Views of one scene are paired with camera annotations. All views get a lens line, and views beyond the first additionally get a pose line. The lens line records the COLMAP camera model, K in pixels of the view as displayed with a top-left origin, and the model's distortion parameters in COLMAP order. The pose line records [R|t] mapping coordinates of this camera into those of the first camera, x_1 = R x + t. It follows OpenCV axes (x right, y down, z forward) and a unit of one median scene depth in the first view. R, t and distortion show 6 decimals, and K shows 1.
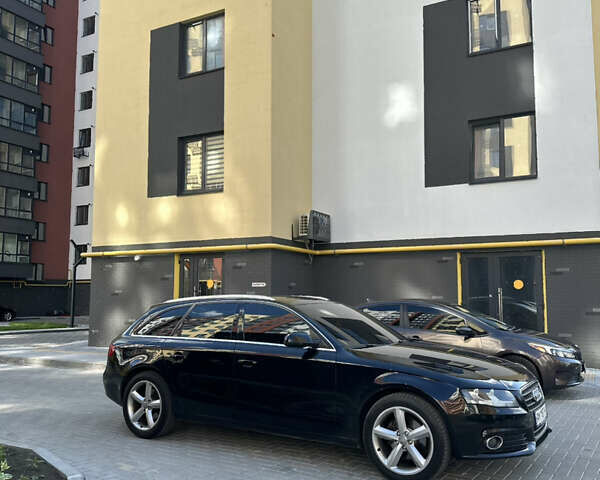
lens RADIAL K [[563.4, 0, 300.0], [0, 563.4, 240.0], [0, 0, 1]] dist [0.138221, -0.242757]
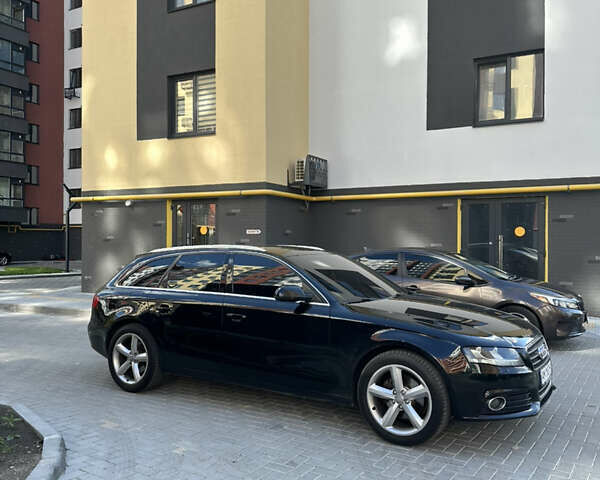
lens RADIAL K [[563.4, 0, 300.0], [0, 563.4, 240.0], [0, 0, 1]] dist [0.138221, -0.242757]
pose [[0.999989, 0.002215, 0.004213, 0.004053], [-0.002611, 0.995325, 0.096545, -0.001107], [-0.003980, -0.096554, 0.995320, 0.032249]]
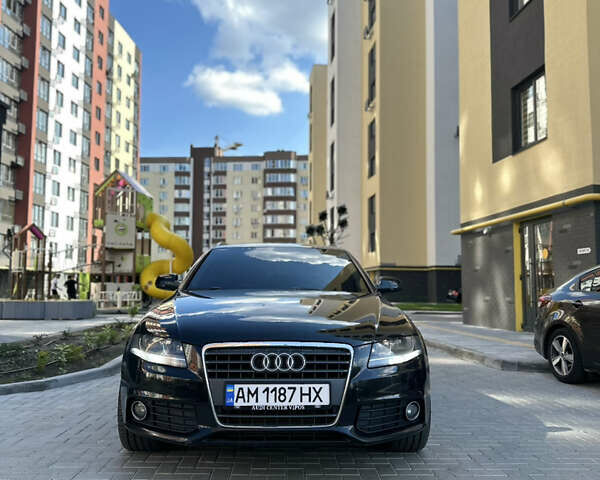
lens RADIAL K [[563.4, 0, 300.0], [0, 563.4, 240.0], [0, 0, 1]] dist [0.138221, -0.242757]
pose [[0.548147, -0.073569, -0.833140, 0.413800], [0.079728, 0.996184, -0.035511, 0.071439], [0.832574, -0.046960, 0.551920, 0.305087]]
